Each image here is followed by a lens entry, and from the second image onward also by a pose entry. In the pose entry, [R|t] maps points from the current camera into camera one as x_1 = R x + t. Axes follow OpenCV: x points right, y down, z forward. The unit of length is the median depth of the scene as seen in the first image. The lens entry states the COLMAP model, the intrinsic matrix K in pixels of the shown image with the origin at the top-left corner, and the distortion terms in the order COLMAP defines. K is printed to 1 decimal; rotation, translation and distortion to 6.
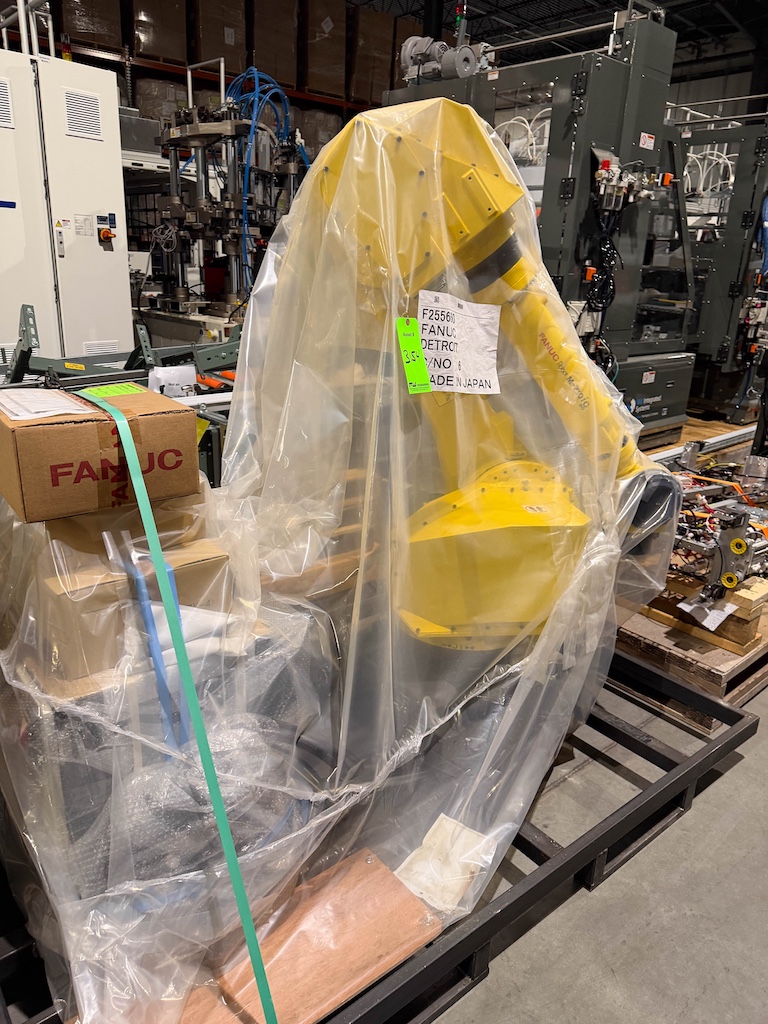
lens RADIAL K [[740.6, 0, 384.0], [0, 740.6, 512.0], [0, 0, 1]] dist [0.019977, -0.002522]
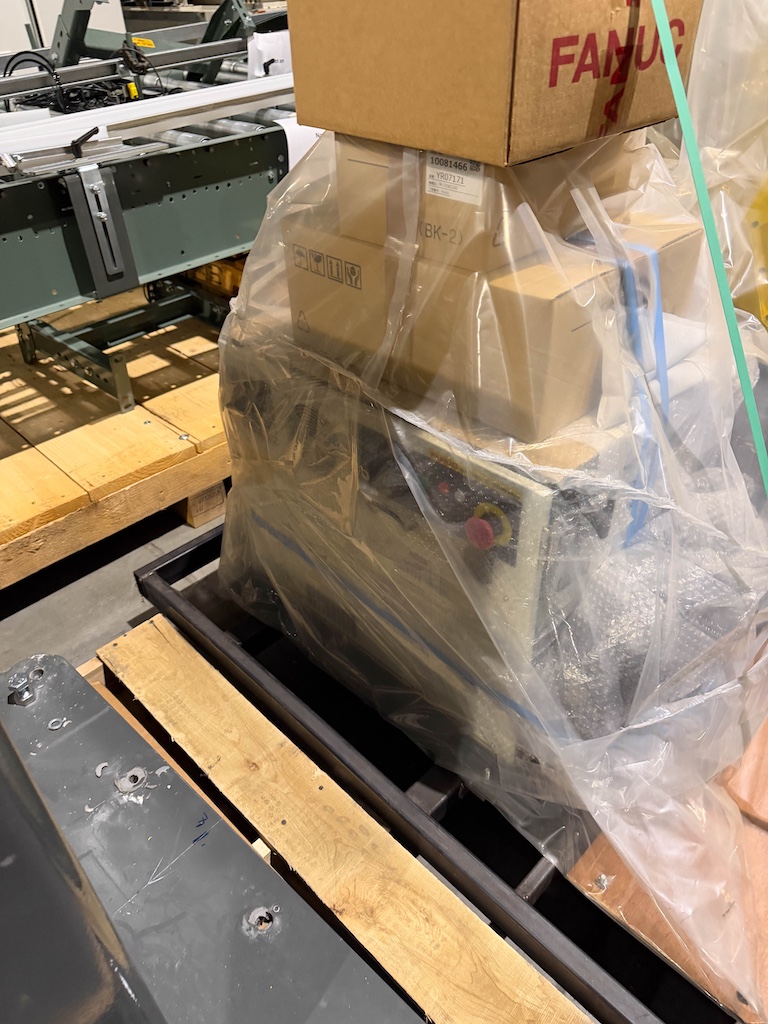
lens RADIAL K [[729.3, 0, 400.0], [0, 729.3, 495.9], [0, 0, 1]] dist [0.129868, -0.142746]
pose [[0.992558, -0.110757, 0.050608, -0.310024], [0.091528, 0.952682, 0.289860, 0.040336], [-0.080318, -0.283071, 0.955730, 0.208310]]
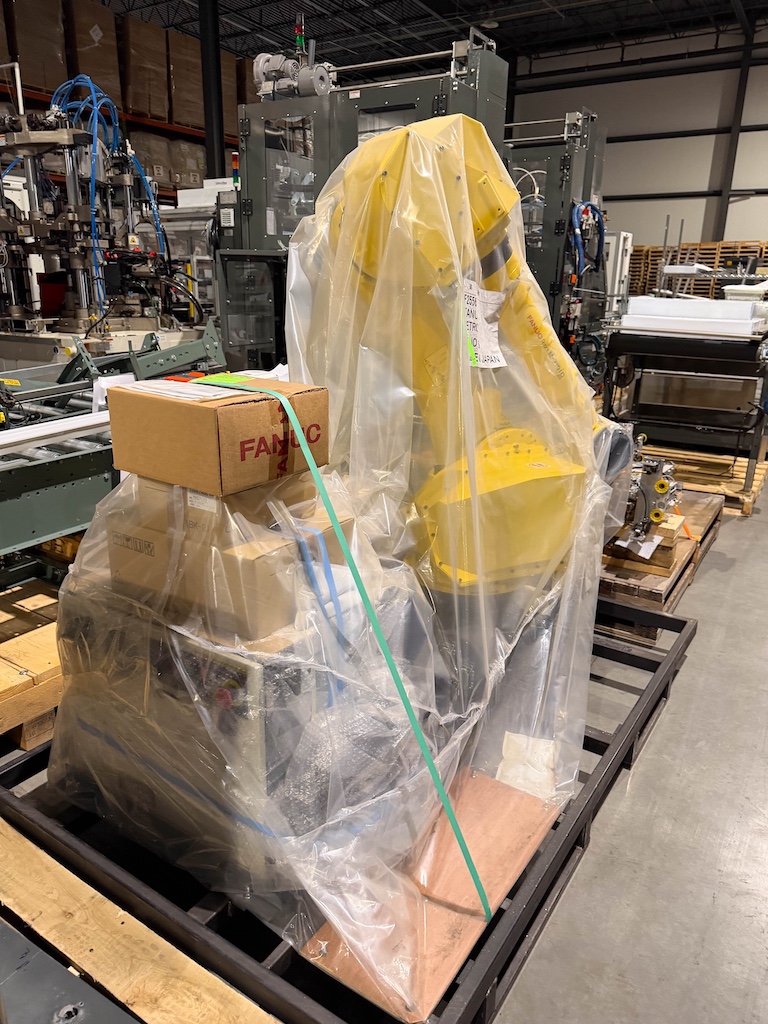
lens RADIAL K [[732.0, 0, 382.2], [0, 732.0, 515.7], [0, 0, 1]] dist [0.042165, -0.021002]
pose [[0.958915, -0.114456, 0.259578, -0.271536], [0.117266, 0.993089, 0.004689, 0.032693], [-0.258321, 0.025944, 0.965711, -0.047151]]
